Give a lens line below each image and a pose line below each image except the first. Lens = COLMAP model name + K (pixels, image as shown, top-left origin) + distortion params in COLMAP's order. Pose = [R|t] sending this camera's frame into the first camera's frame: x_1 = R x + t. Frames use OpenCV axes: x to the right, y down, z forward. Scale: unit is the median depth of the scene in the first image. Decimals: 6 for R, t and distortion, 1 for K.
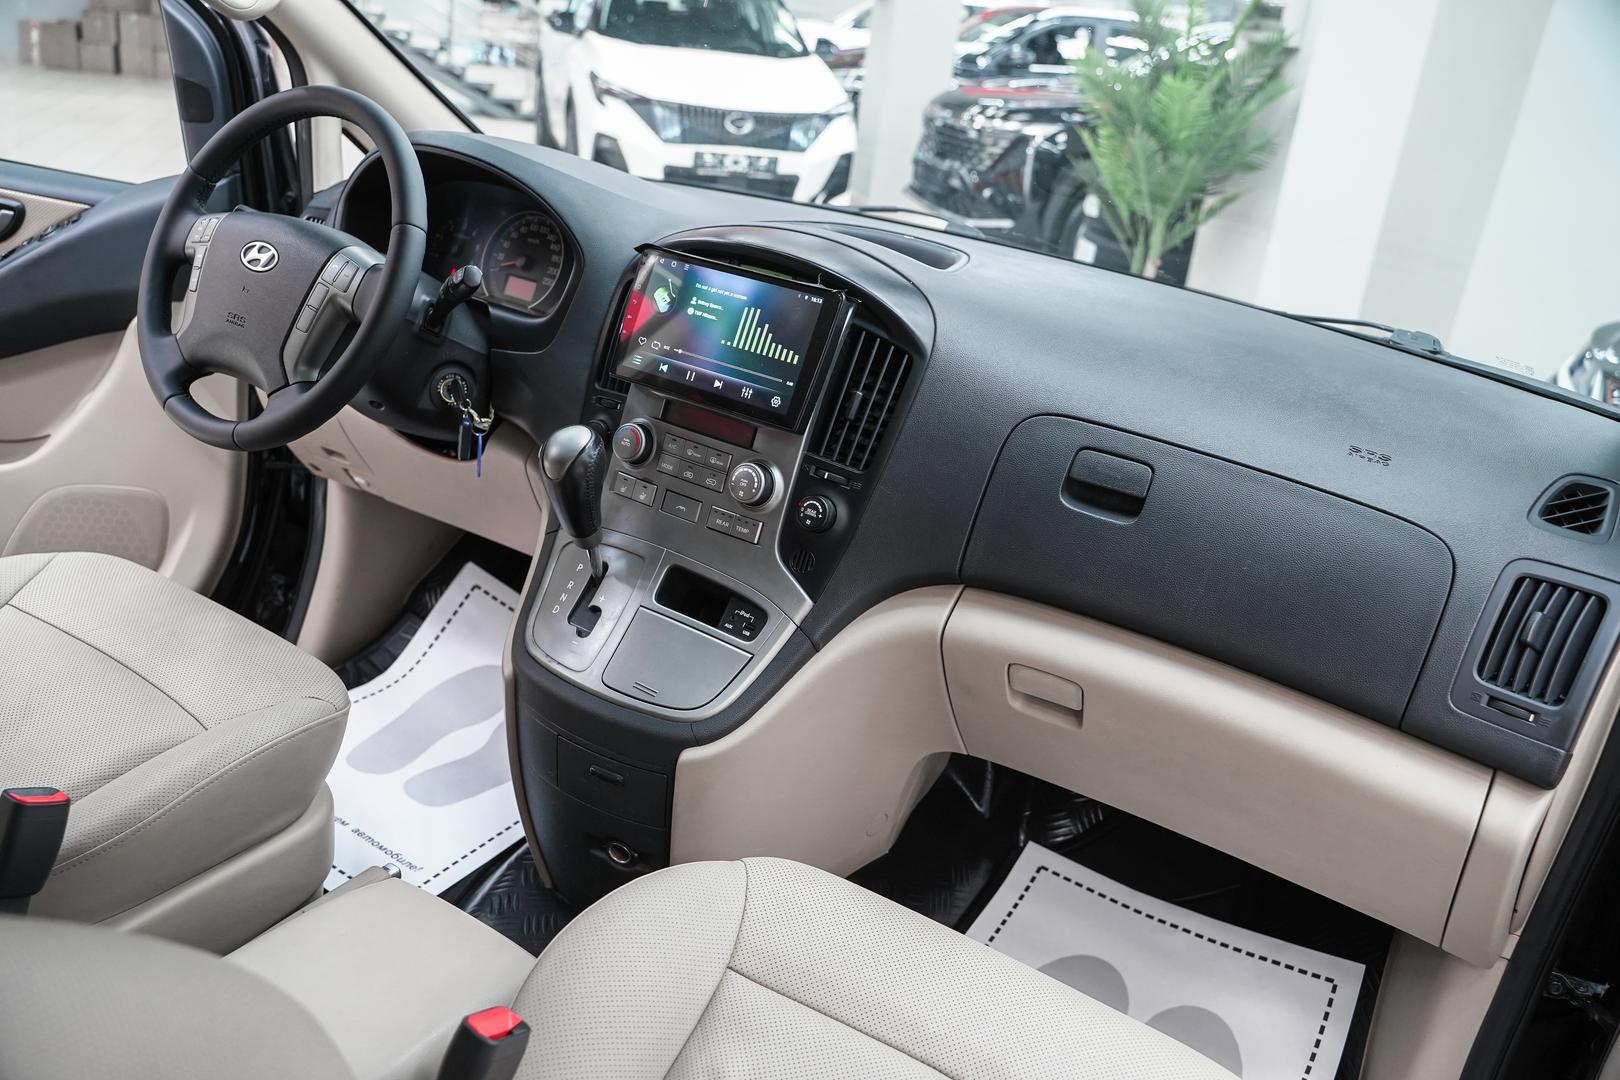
lens RADIAL K [[1304.9, 0, 801.0], [0, 1304.9, 531.5], [0, 0, 1]] dist [-0.125807, 0.117679]
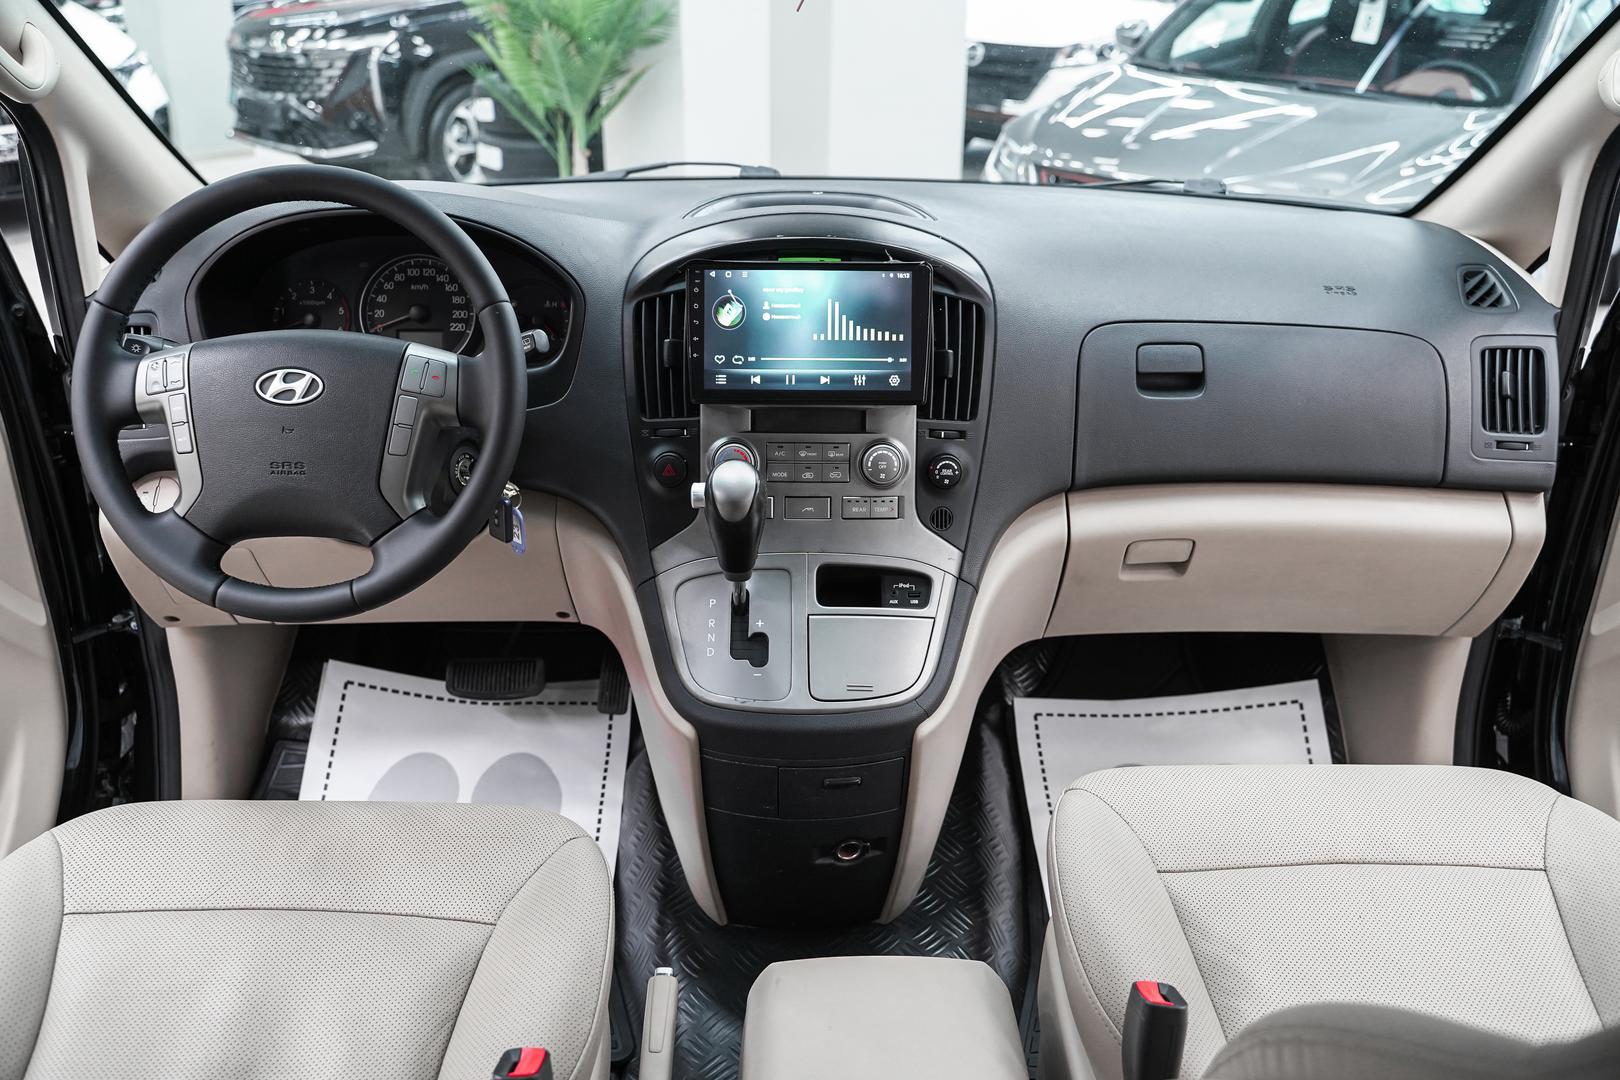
lens RADIAL K [[1313.9, 0, 798.0], [0, 1313.9, 530.4], [0, 0, 1]] dist [-0.091137, 0.000747]
pose [[0.833194, -0.329799, 0.443870, -0.498509], [0.291696, 0.944050, 0.153890, -0.145012], [-0.469789, 0.001255, 0.882778, 0.099661]]
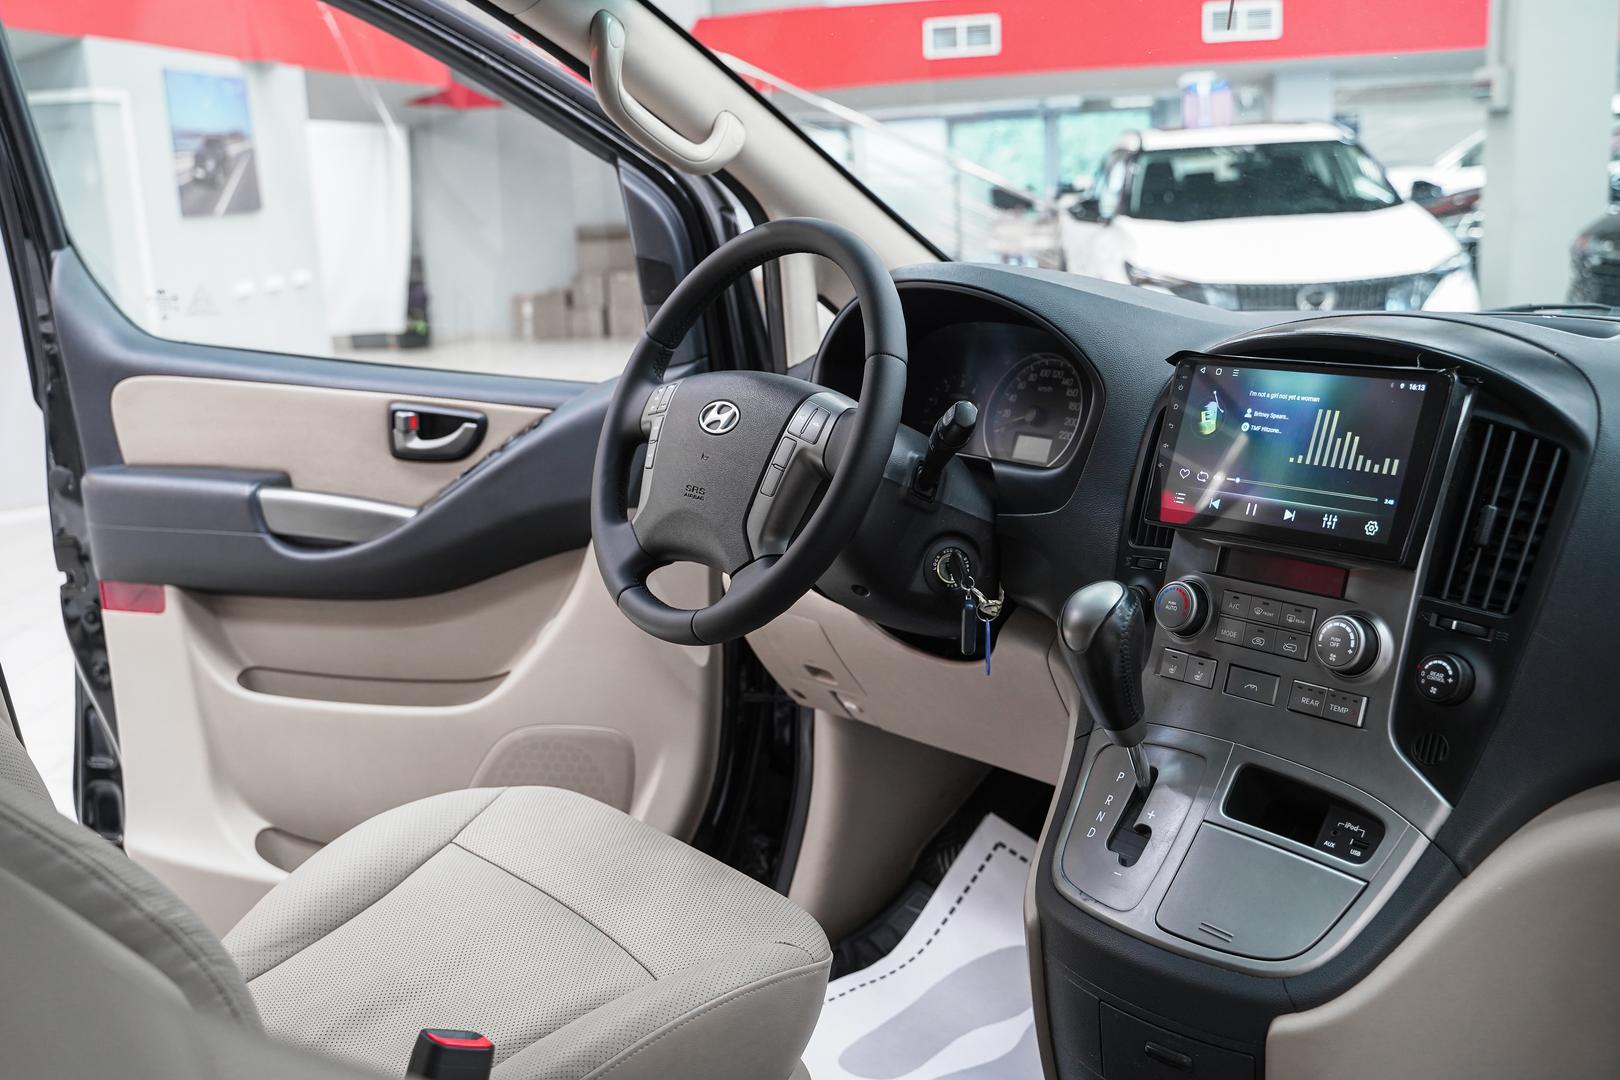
lens RADIAL K [[1618.7, 0, 810.8], [0, 1618.7, 529.0], [0, 0, 1]] dist [-0.014947, 0.014205]
pose [[0.931391, -0.086310, -0.353639, 0.007341], [0.016503, 0.980497, -0.195840, 0.063482], [0.363645, 0.176567, 0.914651, 0.042169]]
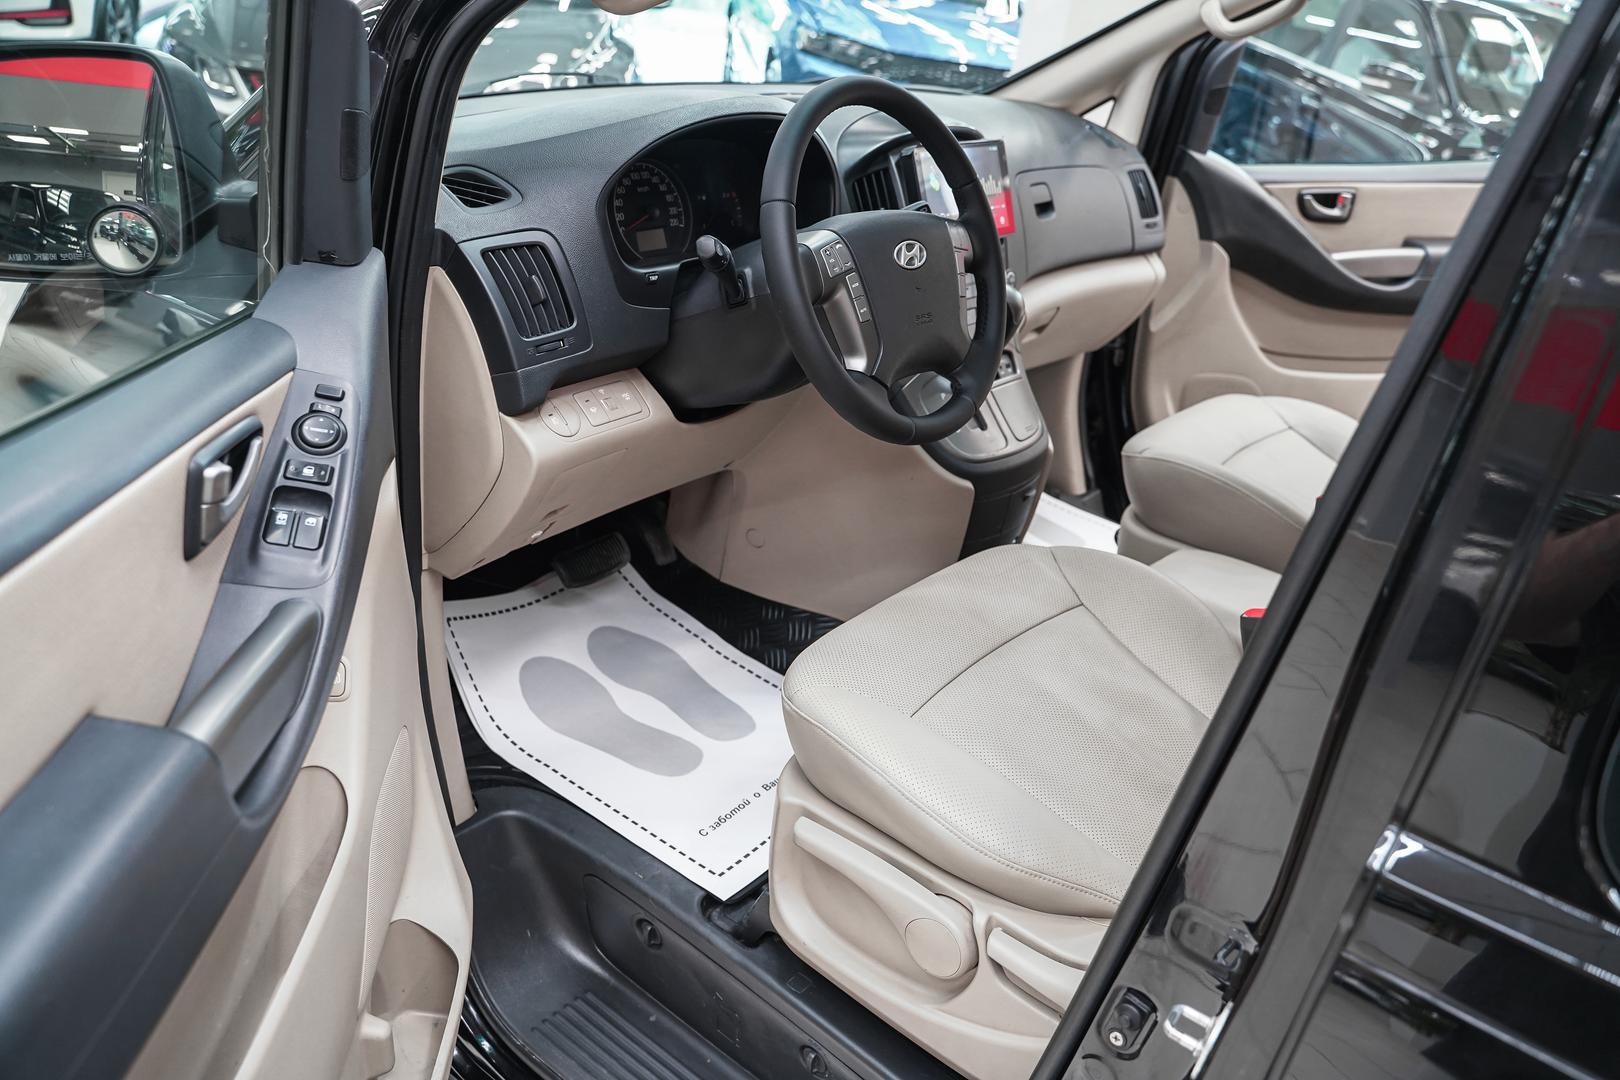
lens RADIAL K [[1304.9, 0, 801.0], [0, 1304.9, 531.5], [0, 0, 1]] dist [-0.125807, 0.117679]
pose [[0.115136, -0.523274, 0.844350, -1.293911], [0.271795, 0.834162, 0.479898, -0.500573], [-0.955443, 0.174237, 0.238266, 0.789221]]
